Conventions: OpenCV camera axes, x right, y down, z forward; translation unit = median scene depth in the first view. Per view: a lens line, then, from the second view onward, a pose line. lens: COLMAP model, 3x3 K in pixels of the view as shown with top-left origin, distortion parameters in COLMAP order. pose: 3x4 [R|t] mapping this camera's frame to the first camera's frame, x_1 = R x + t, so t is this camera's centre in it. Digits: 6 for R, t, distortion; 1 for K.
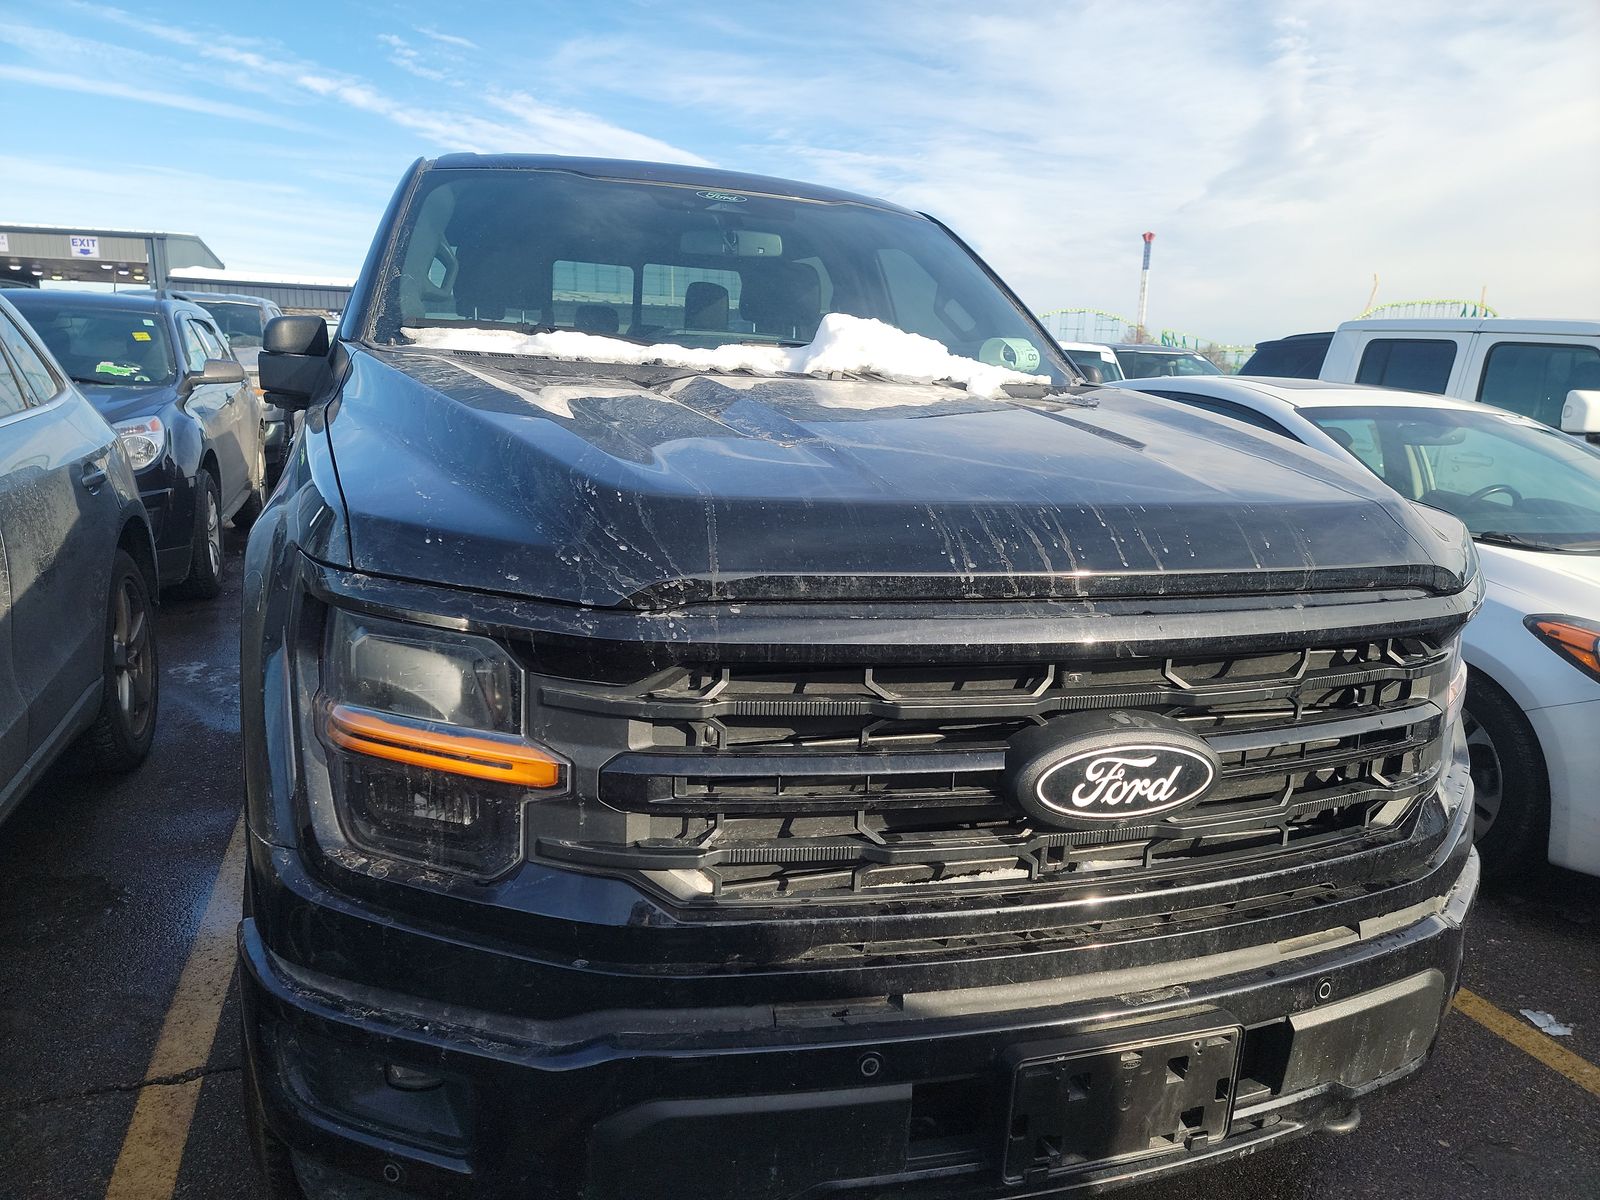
lens RADIAL K [[1160.6, 0, 816.2], [0, 1160.6, 598.6], [0, 0, 1]] dist [0.100383, -0.094908]
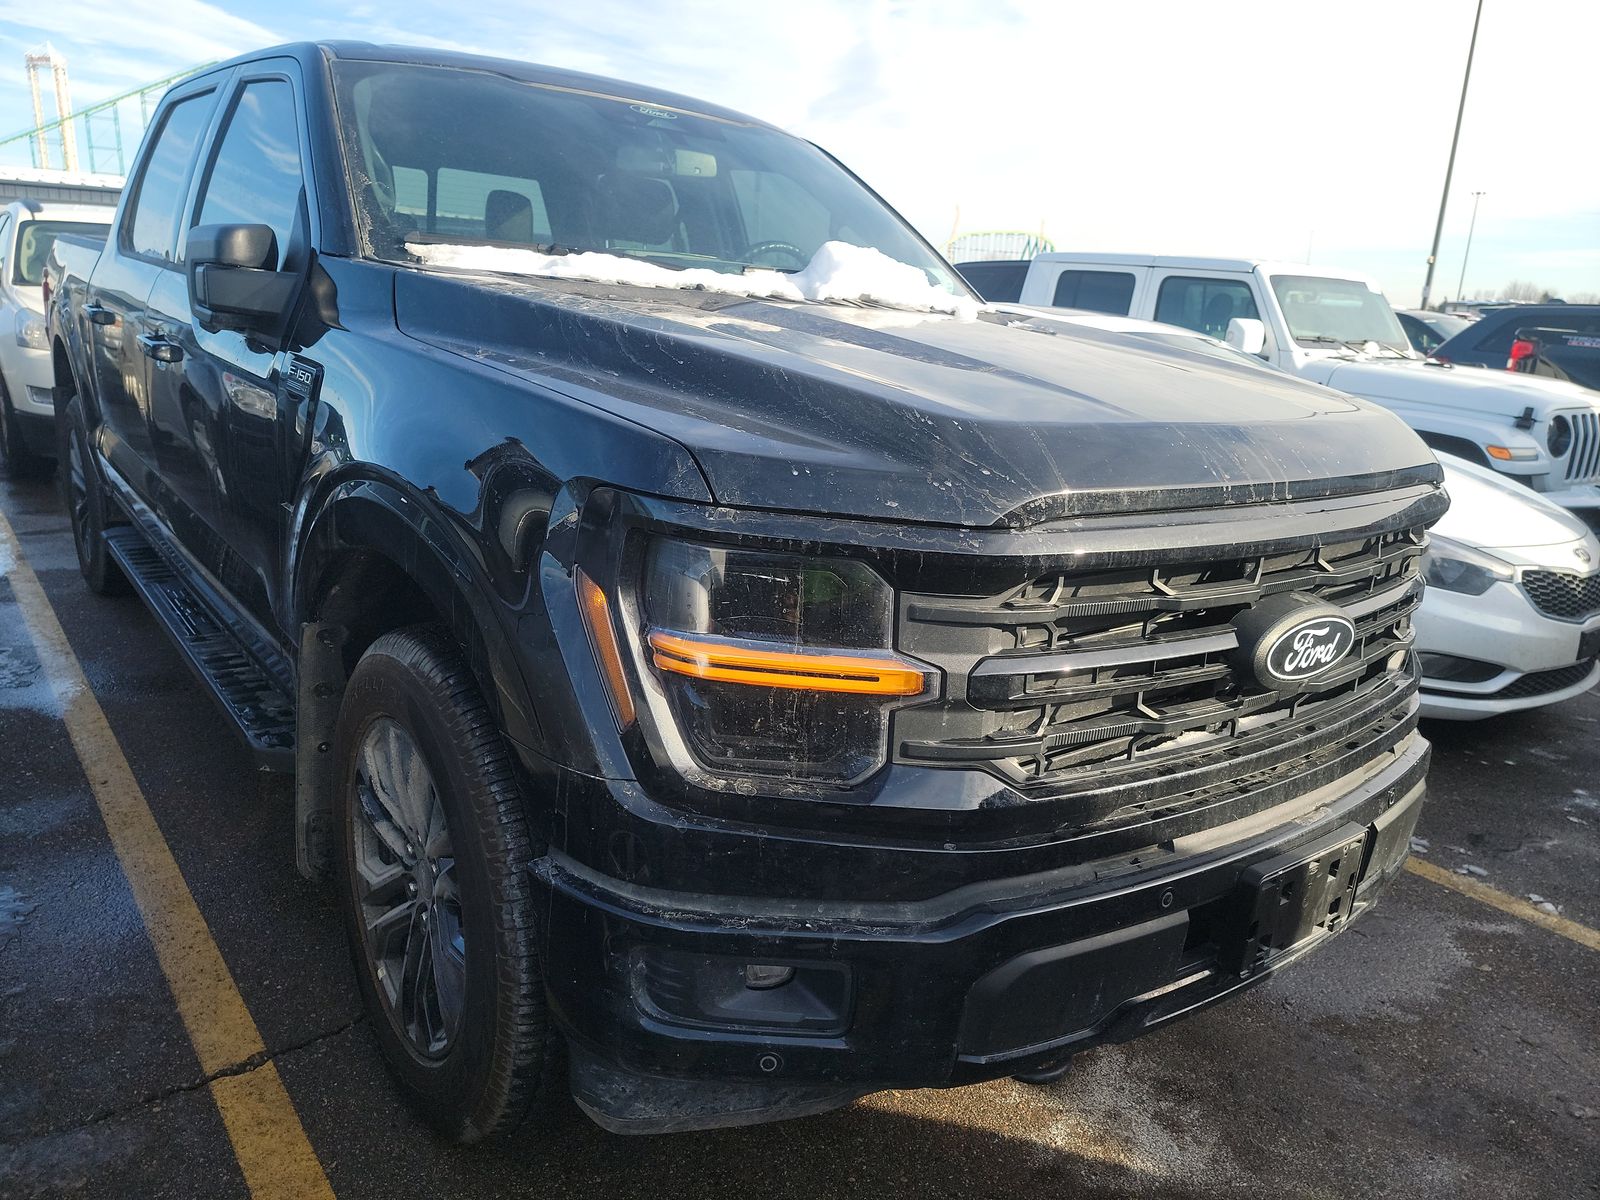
lens RADIAL K [[1160.6, 0, 816.2], [0, 1160.6, 598.6], [0, 0, 1]] dist [0.100383, -0.094908]
pose [[0.942315, -0.068977, 0.327543, -0.641647], [0.046002, 0.995939, 0.077392, -0.016214], [-0.331551, -0.057860, 0.941661, 0.009119]]
